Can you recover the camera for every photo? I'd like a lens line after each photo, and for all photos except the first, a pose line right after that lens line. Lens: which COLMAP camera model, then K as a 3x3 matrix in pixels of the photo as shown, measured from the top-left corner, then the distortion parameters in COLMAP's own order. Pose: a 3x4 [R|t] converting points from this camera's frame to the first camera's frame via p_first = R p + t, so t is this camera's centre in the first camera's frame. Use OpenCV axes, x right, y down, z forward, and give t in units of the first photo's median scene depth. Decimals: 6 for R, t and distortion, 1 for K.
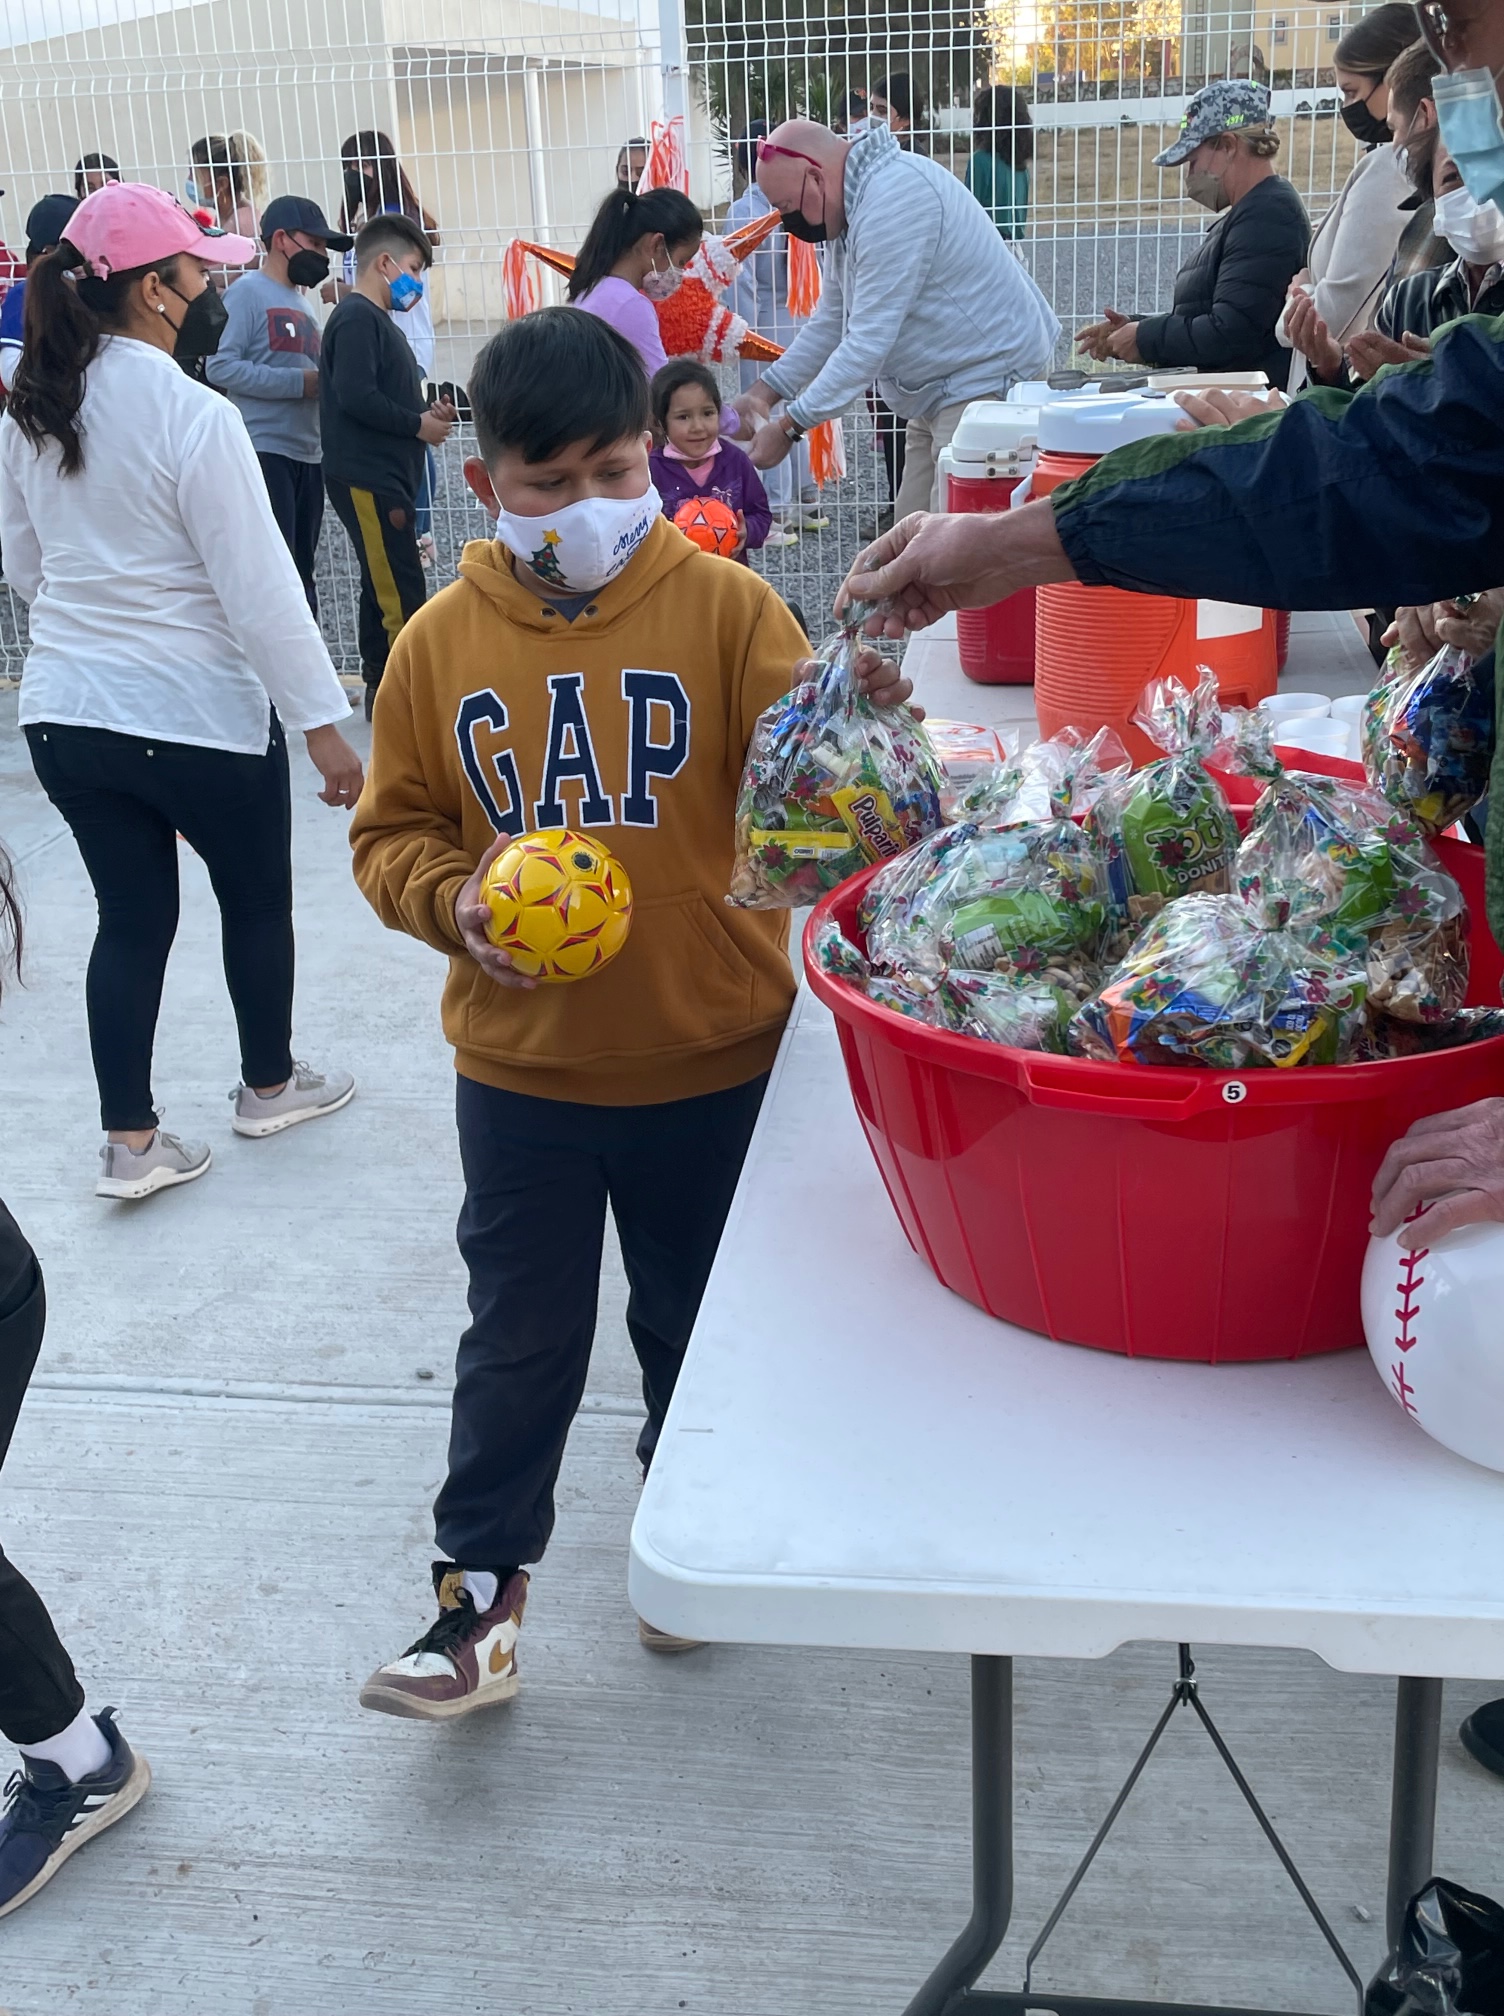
lens RADIAL K [[2226.2, 0, 753.8], [0, 2226.2, 1009.7], [0, 0, 1]] dist [0.026529, 0.000000]
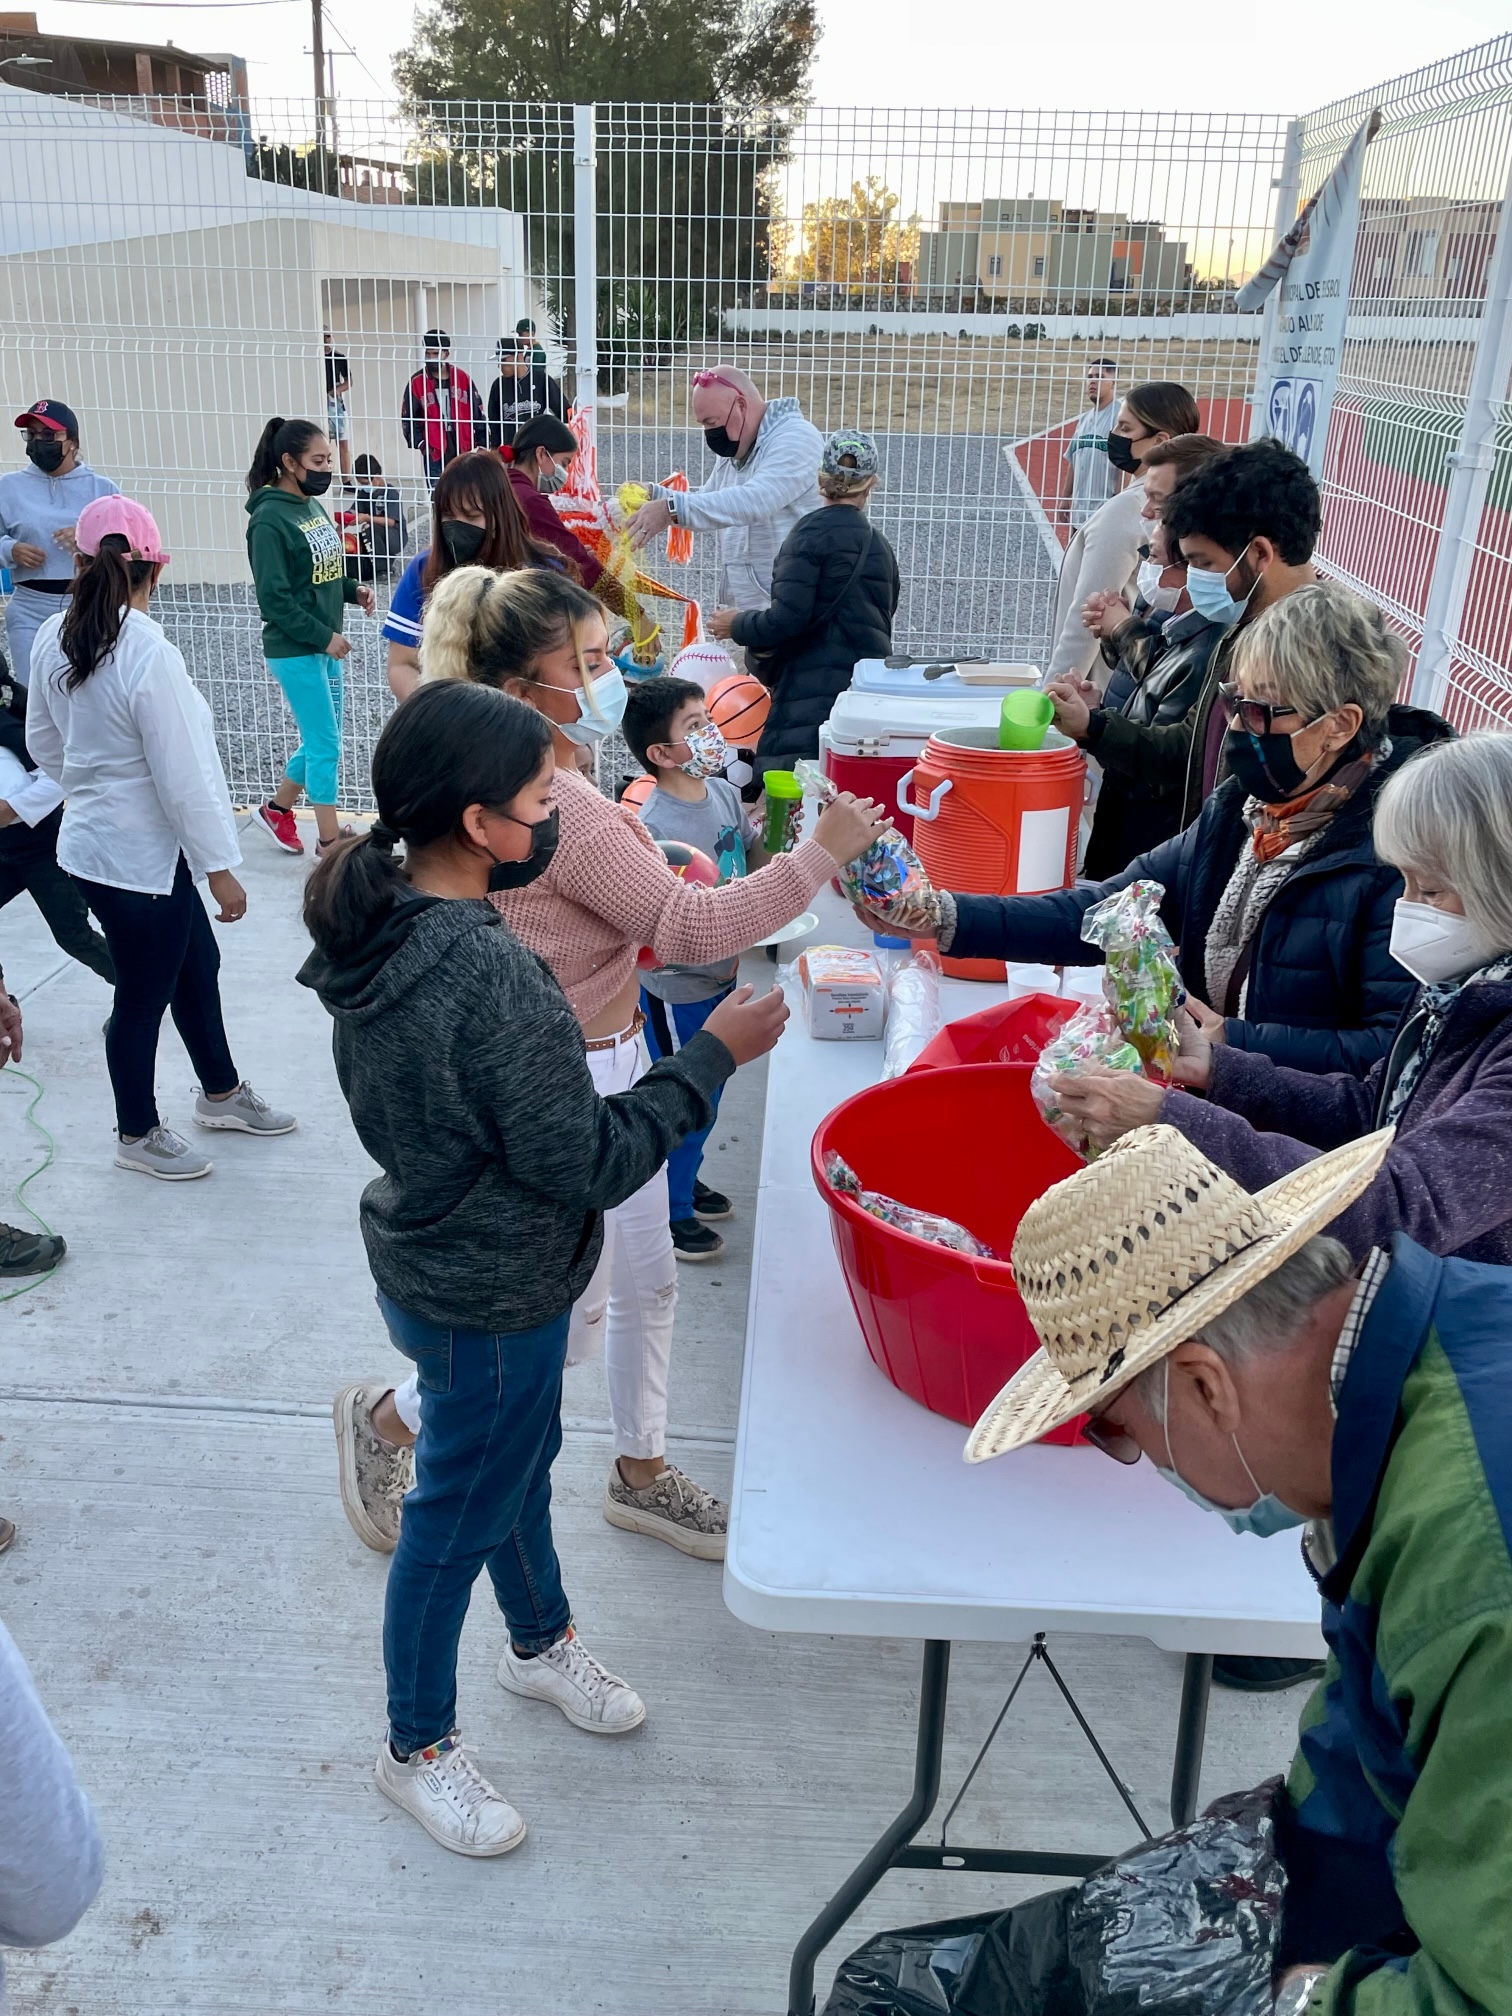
lens RADIAL K [[1817.7, 0, 745.5], [0, 1817.7, 1005.8], [0, 0, 1]] dist [0.041287, -0.032022]
pose [[0.993881, 0.031296, 0.105928, -0.109922], [-0.029774, 0.999430, -0.015917, -0.081560], [-0.106366, 0.012666, 0.994246, -0.175326]]
